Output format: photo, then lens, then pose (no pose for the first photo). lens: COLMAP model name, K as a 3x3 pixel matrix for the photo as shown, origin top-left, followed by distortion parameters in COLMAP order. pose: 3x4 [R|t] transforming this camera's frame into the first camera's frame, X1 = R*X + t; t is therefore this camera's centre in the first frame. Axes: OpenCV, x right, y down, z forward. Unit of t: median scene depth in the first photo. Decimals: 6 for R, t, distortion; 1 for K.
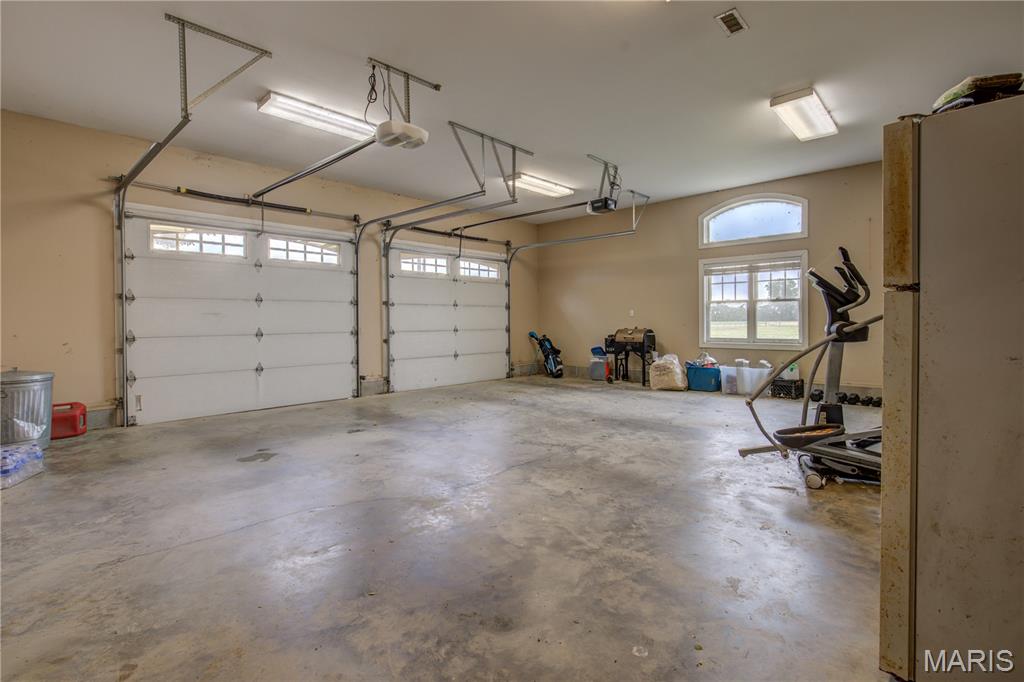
lens RADIAL K [[477.5, 0, 514.7], [0, 477.5, 324.3], [0, 0, 1]] dist [-0.001145, -0.000074]
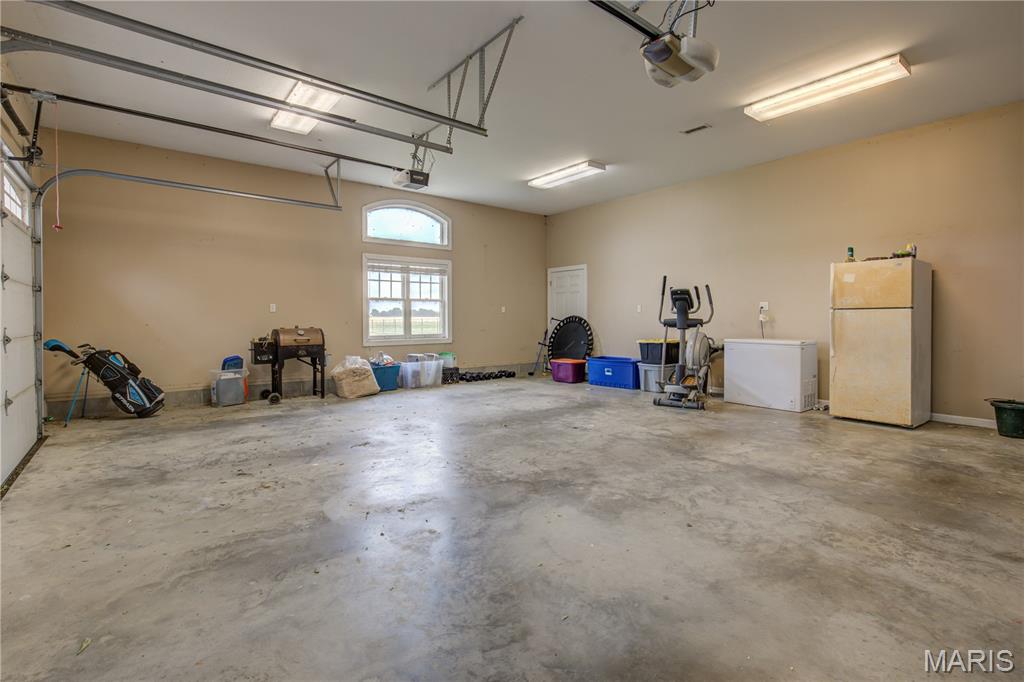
lens RADIAL K [[477.5, 0, 514.7], [0, 477.5, 324.3], [0, 0, 1]] dist [-0.001145, -0.000074]
pose [[0.143240, -0.009339, 0.989644, -0.523623], [0.008376, 0.999931, 0.008223, -0.000768], [-0.989652, 0.007111, 0.143309, 0.599074]]
